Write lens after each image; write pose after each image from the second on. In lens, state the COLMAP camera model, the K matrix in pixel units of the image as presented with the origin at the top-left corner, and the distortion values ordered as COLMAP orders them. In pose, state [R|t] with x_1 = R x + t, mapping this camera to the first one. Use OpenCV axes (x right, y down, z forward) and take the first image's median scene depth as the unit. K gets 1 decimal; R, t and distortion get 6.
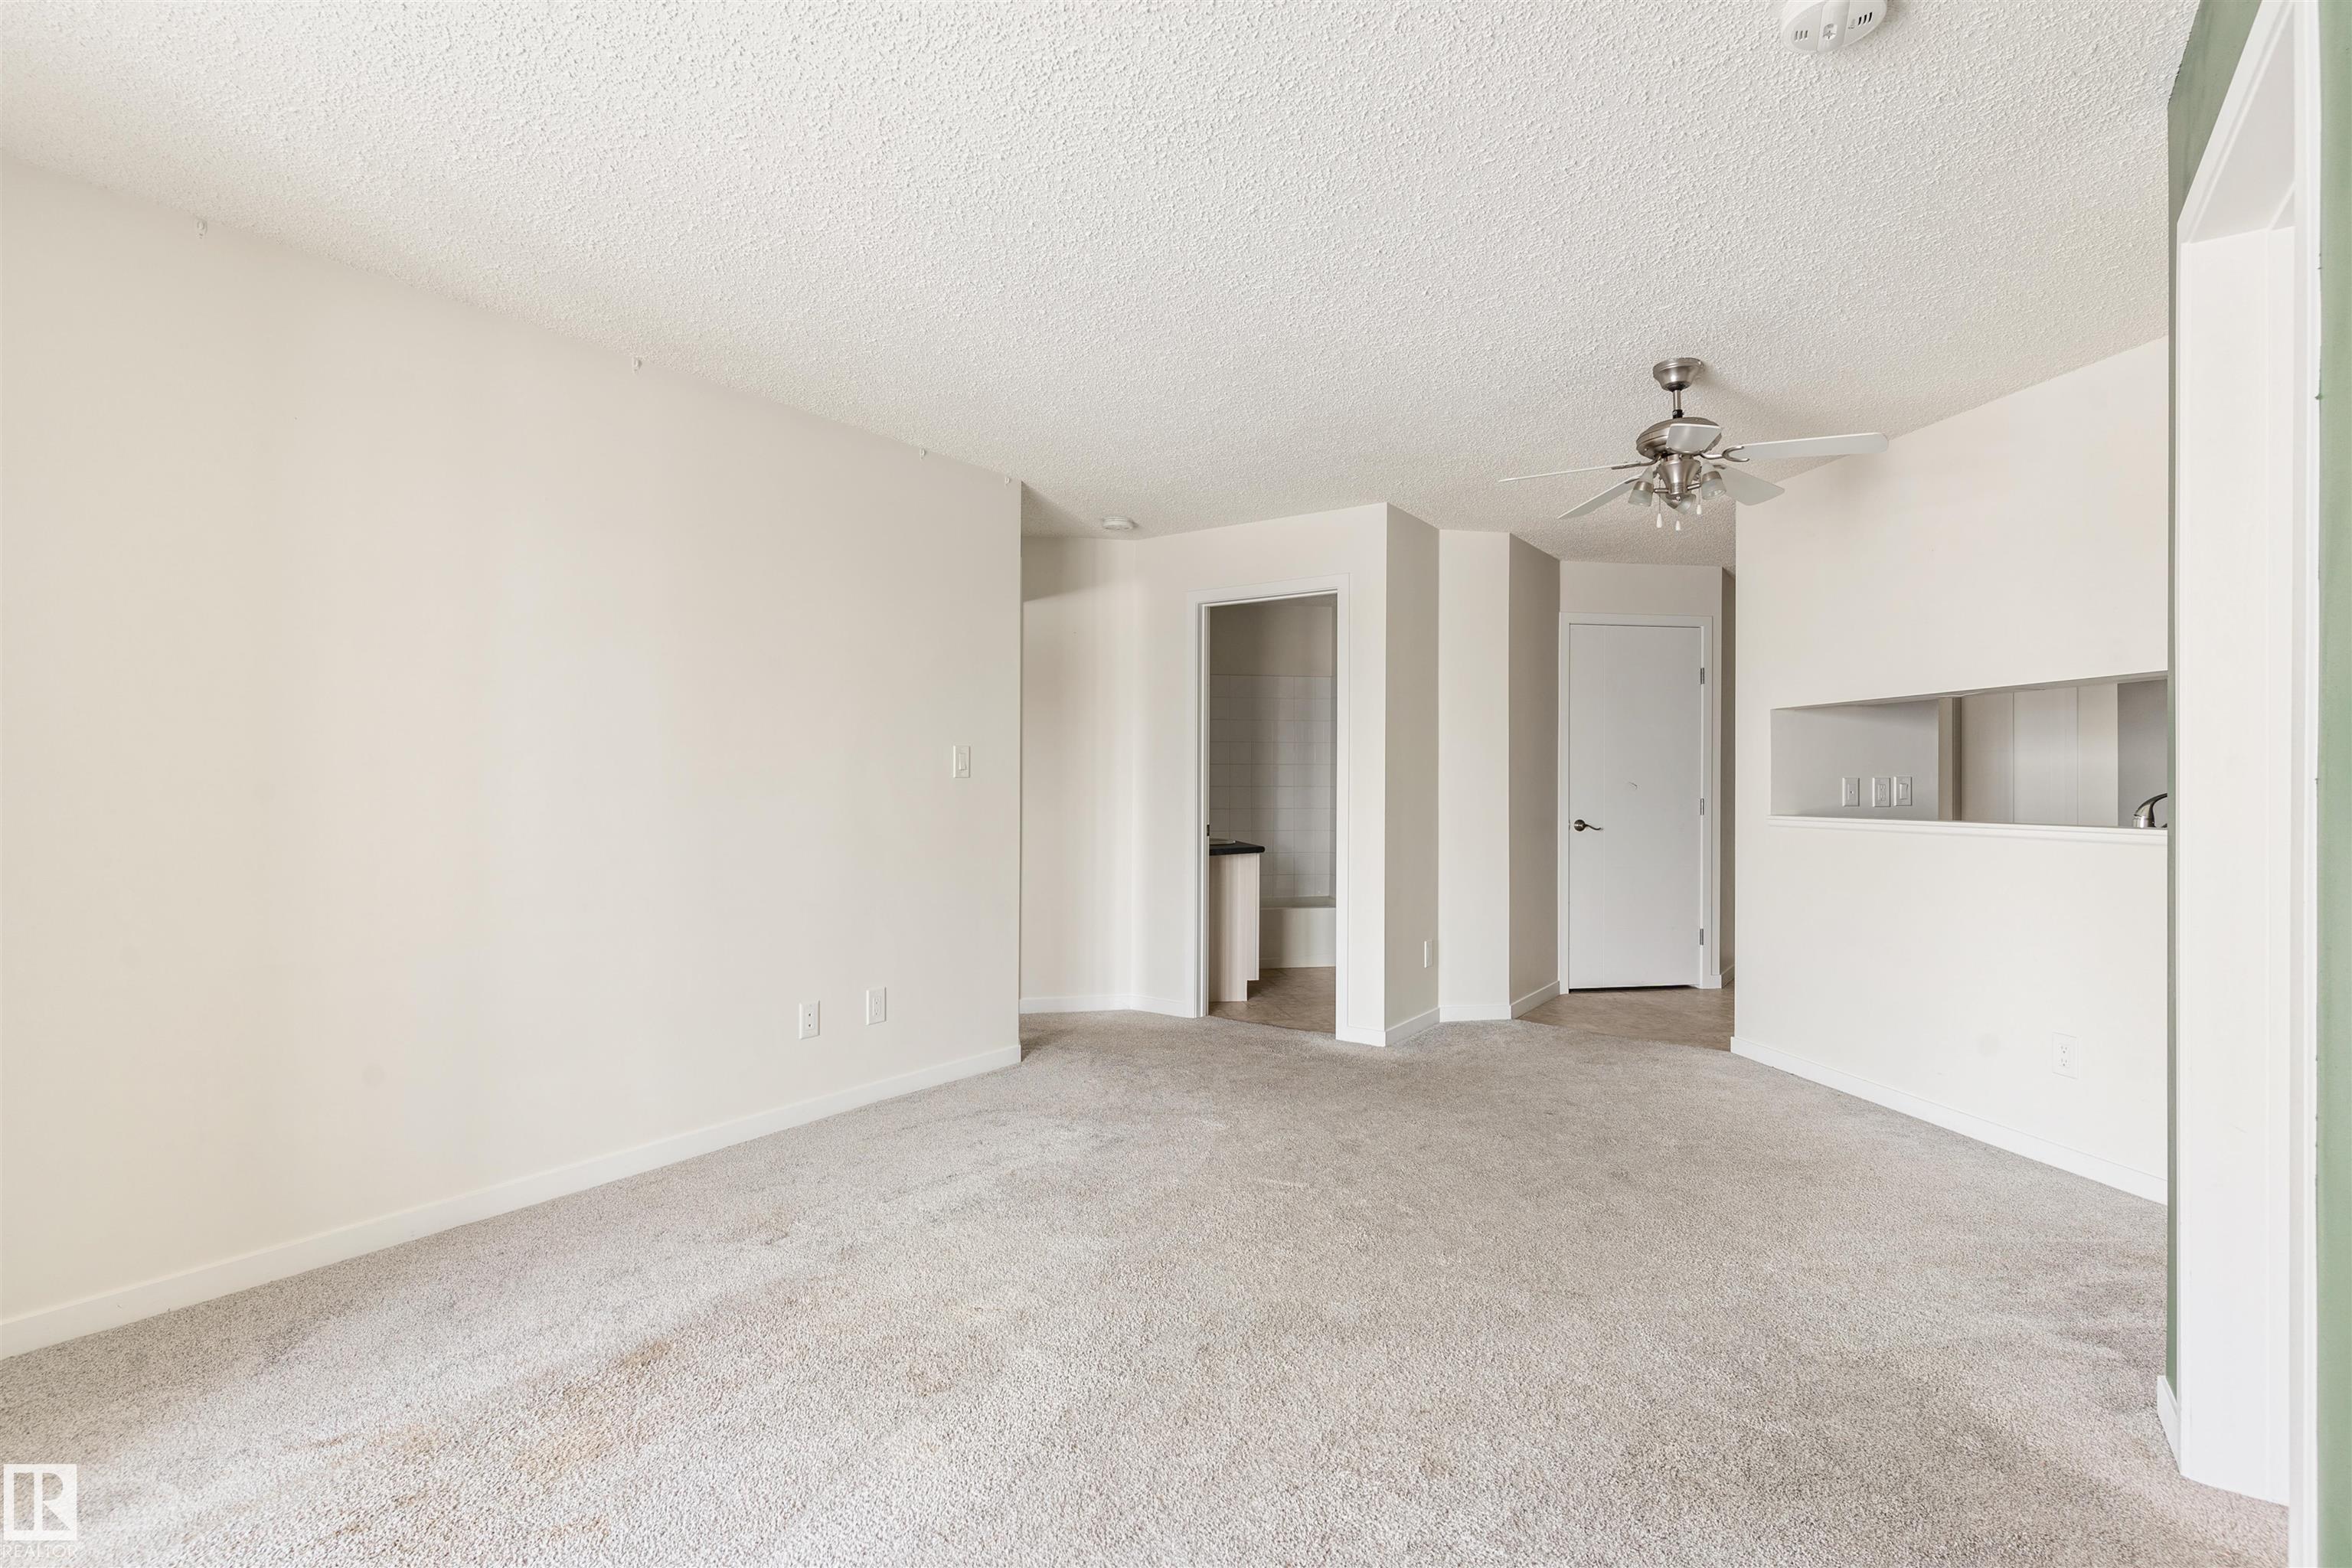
lens RADIAL K [[1142.7, 0, 1177.3], [0, 1142.7, 793.2], [0, 0, 1]] dist [0.001742, 0.000010]
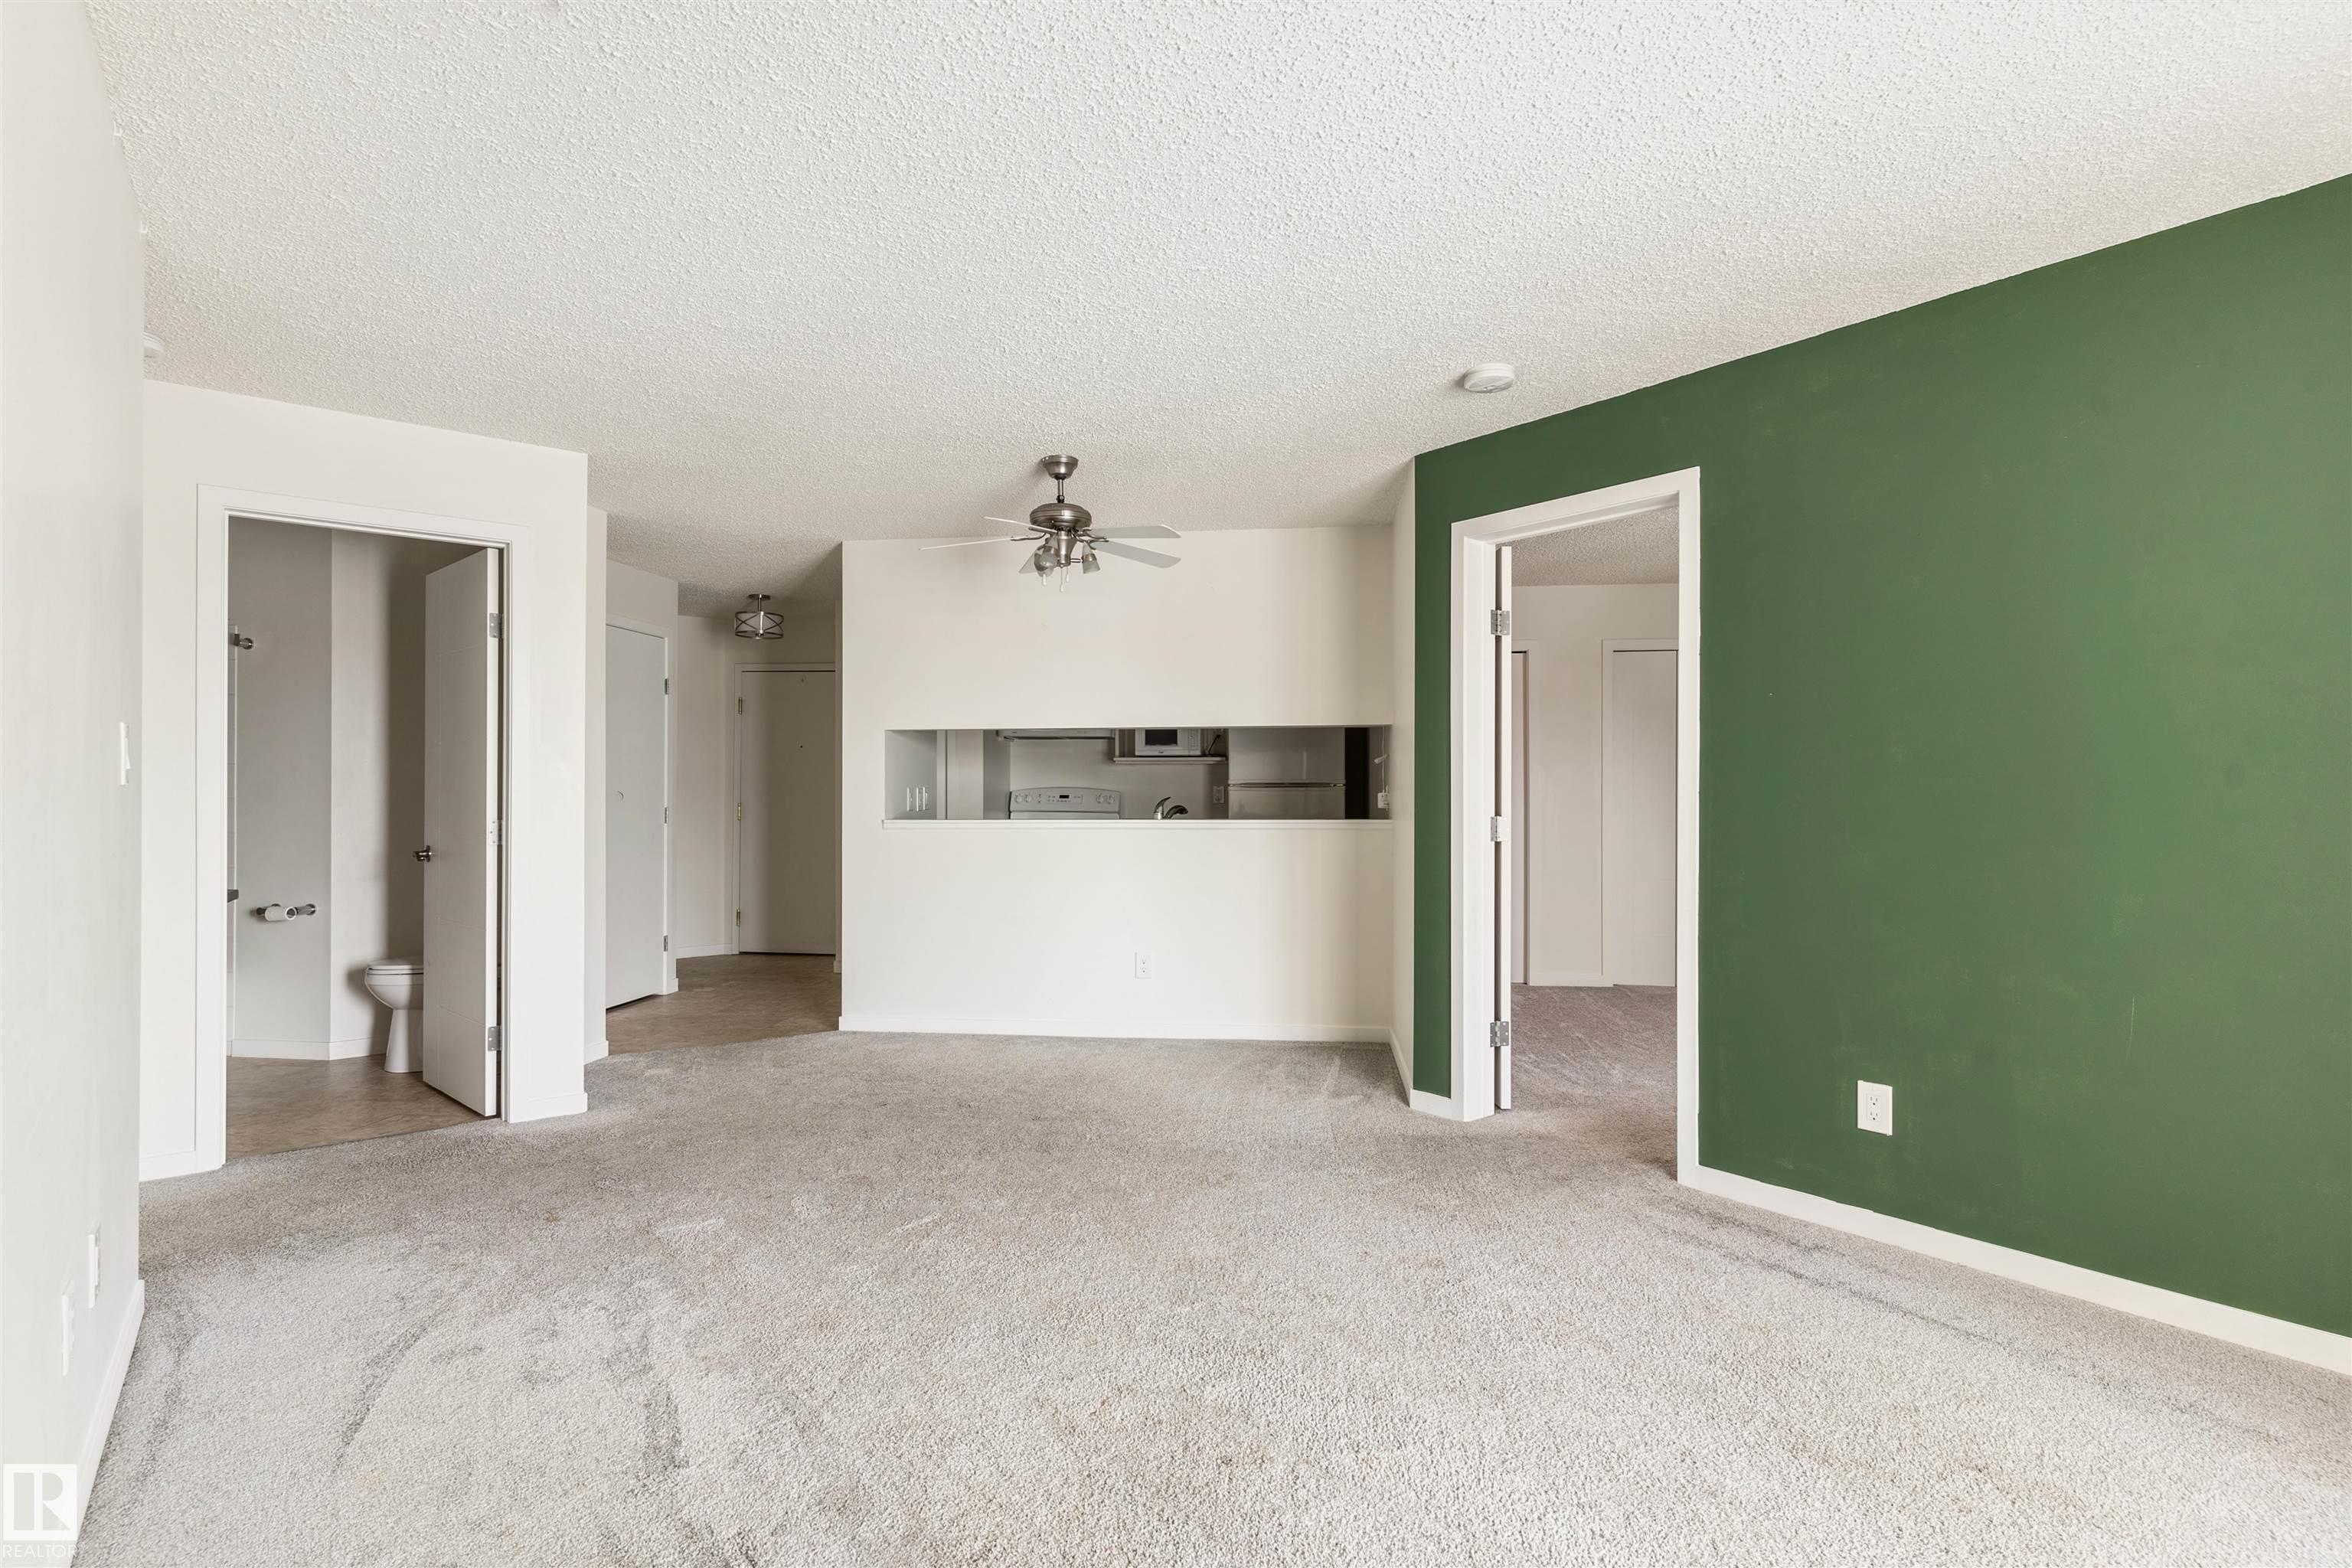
lens RADIAL K [[1142.7, 0, 1177.3], [0, 1142.7, 793.2], [0, 0, 1]] dist [0.001742, 0.000010]
pose [[0.273492, -0.002269, 0.961872, -0.563022], [0.008660, 0.999963, -0.000103, -0.004935], [-0.961835, 0.008358, 0.273501, 0.407994]]
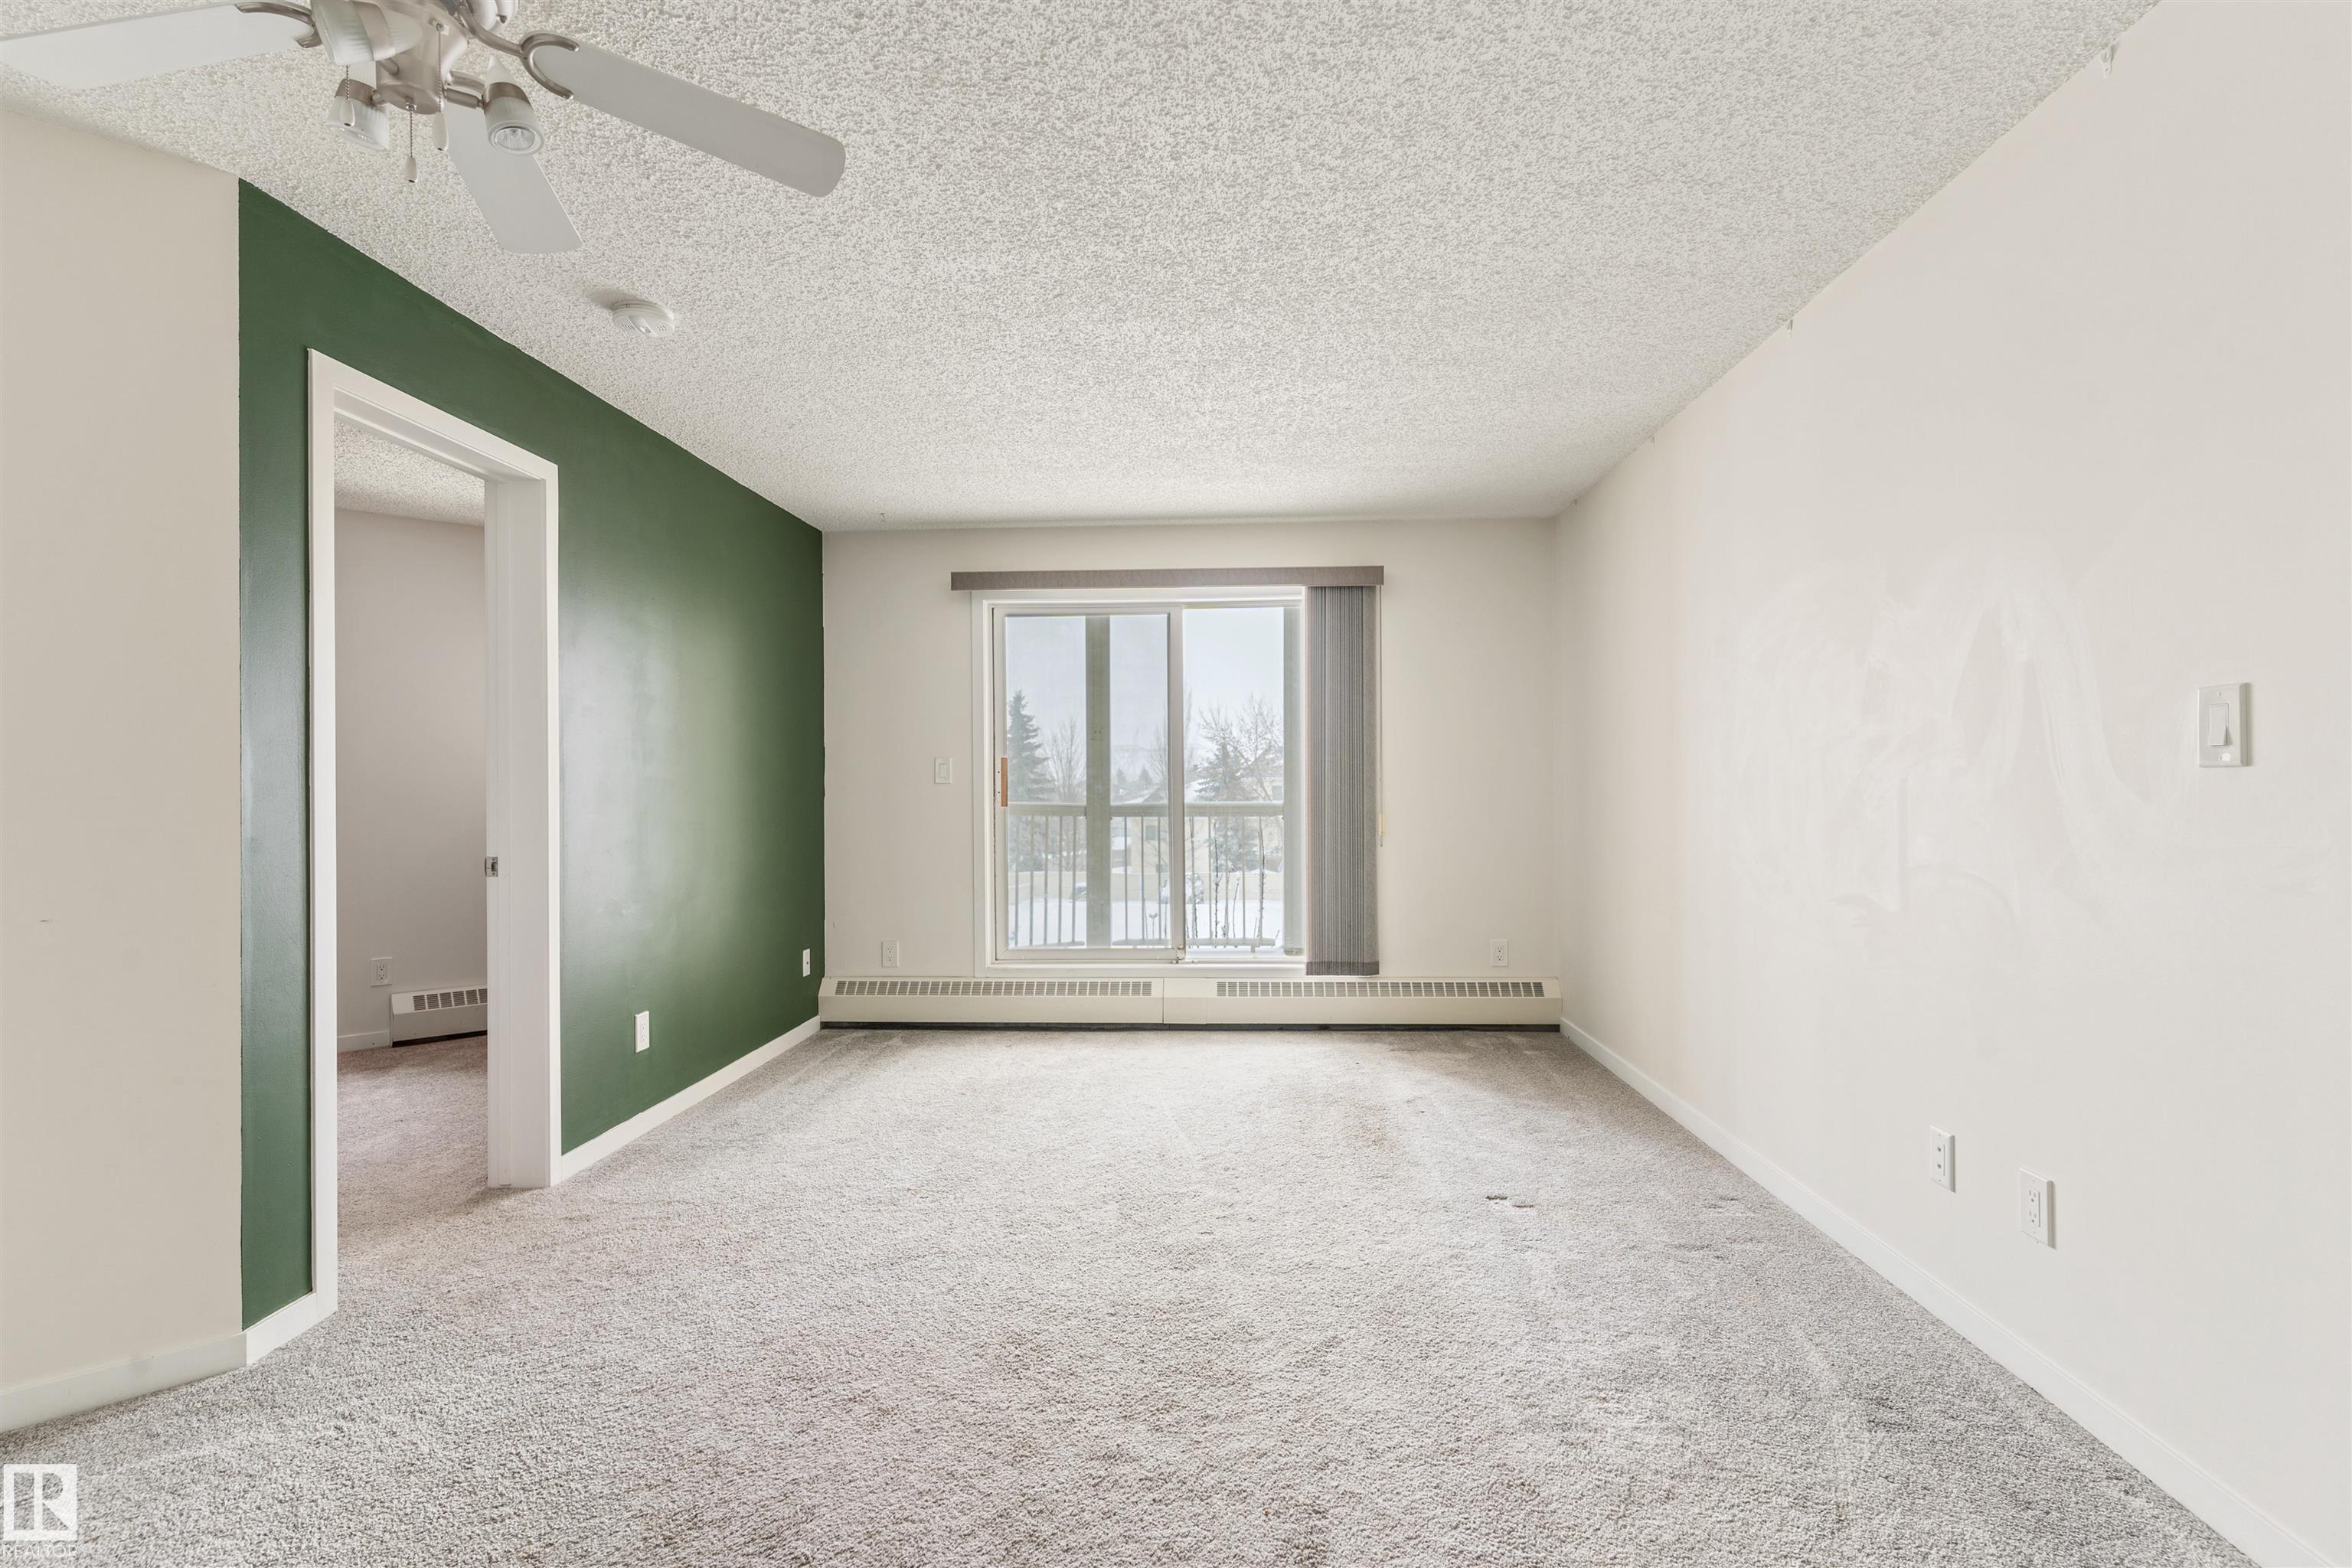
lens RADIAL K [[1148.1, 0, 1176.0], [0, 1148.1, 784.0], [0, 0, 1]] dist [0.002728, 0.000231]
pose [[-0.843059, 0.002411, -0.537816, 0.338846], [-0.000680, 0.999984, 0.005549, -0.009699], [0.537821, 0.005044, -0.843044, 1.162054]]
